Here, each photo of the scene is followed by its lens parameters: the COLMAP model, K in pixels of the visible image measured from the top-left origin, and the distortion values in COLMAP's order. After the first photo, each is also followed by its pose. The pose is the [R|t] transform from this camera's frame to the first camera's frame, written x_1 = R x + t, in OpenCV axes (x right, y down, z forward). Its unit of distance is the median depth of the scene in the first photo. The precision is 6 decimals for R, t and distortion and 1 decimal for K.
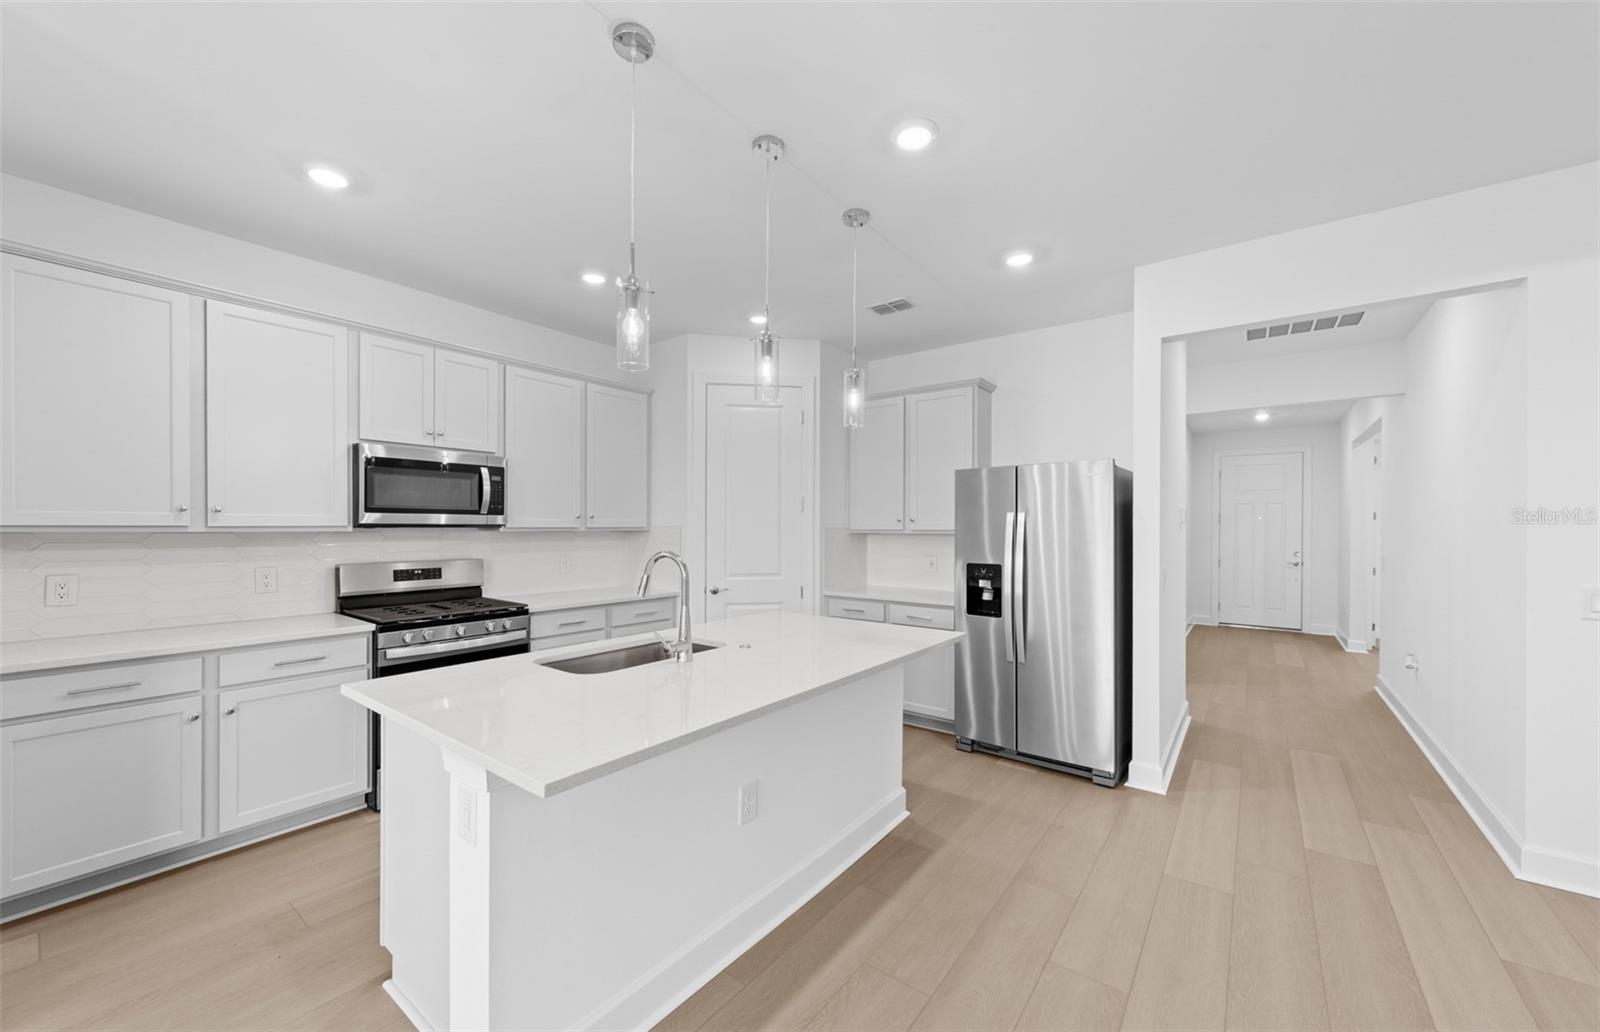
lens RADIAL K [[597.6, 0, 795.7], [0, 597.6, 528.3], [0, 0, 1]] dist [0.002585, -0.000363]
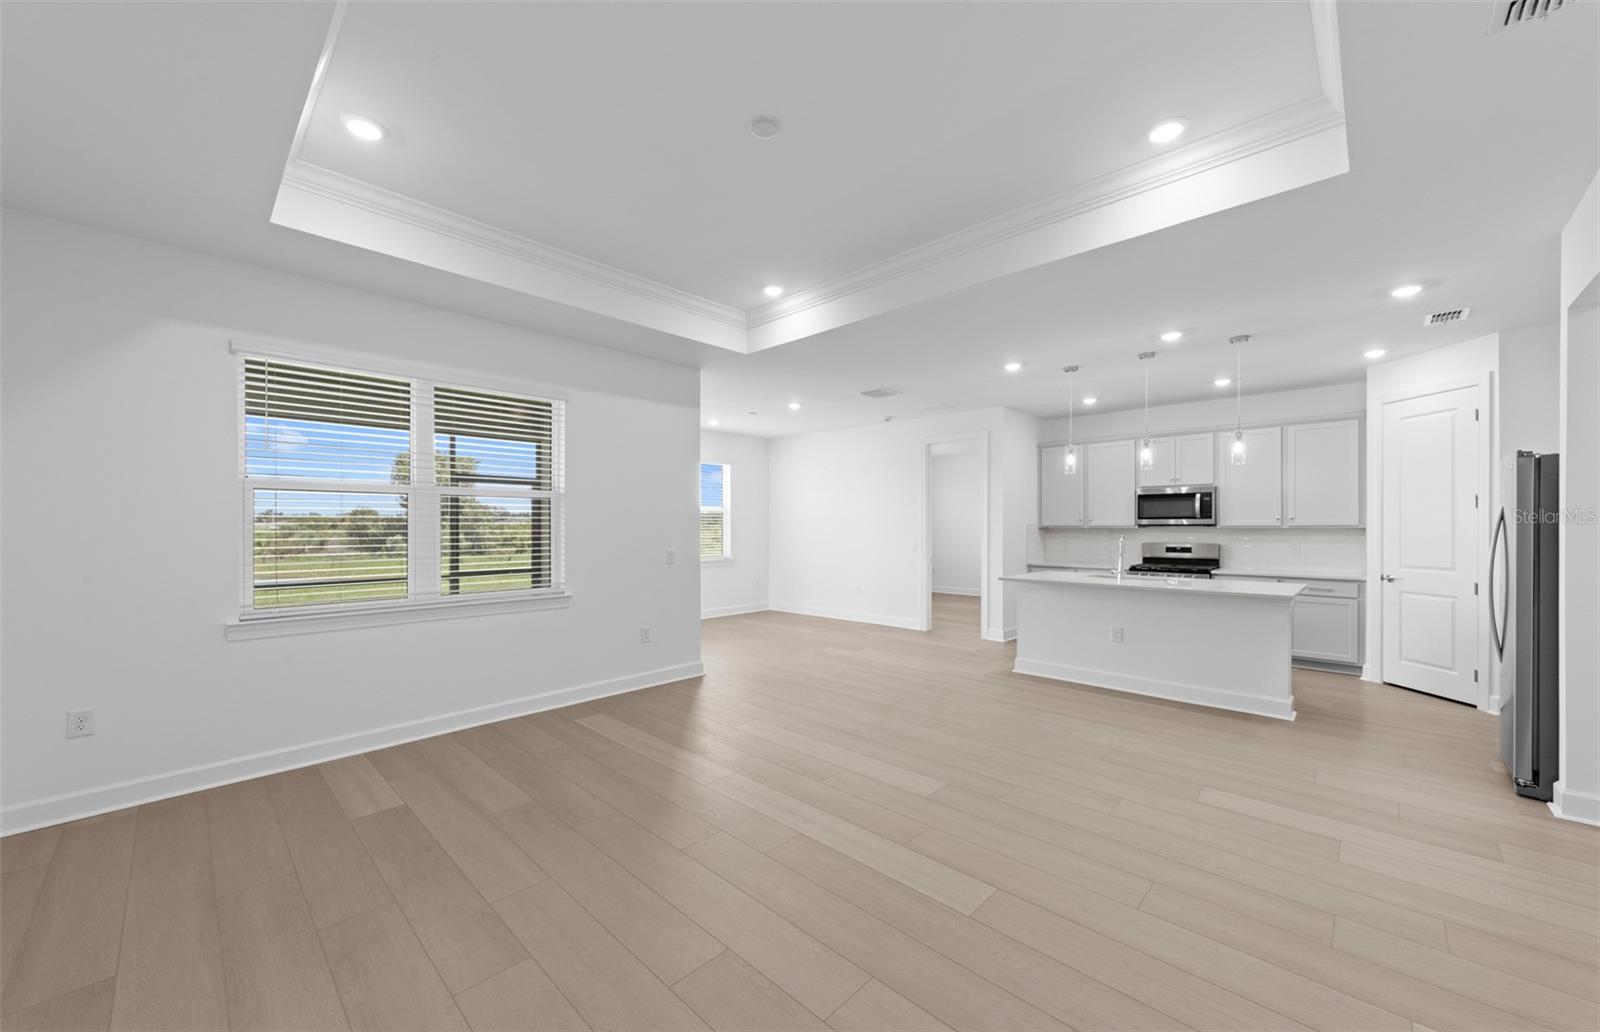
lens RADIAL K [[597.6, 0, 789.4], [0, 597.6, 526.1], [0, 0, 1]] dist [0.002585, -0.000363]
pose [[-0.120942, -0.004604, -0.992649, 1.466700], [-0.000554, 0.999989, -0.004570, 0.008182], [0.992659, -0.000003, -0.120943, -0.035245]]
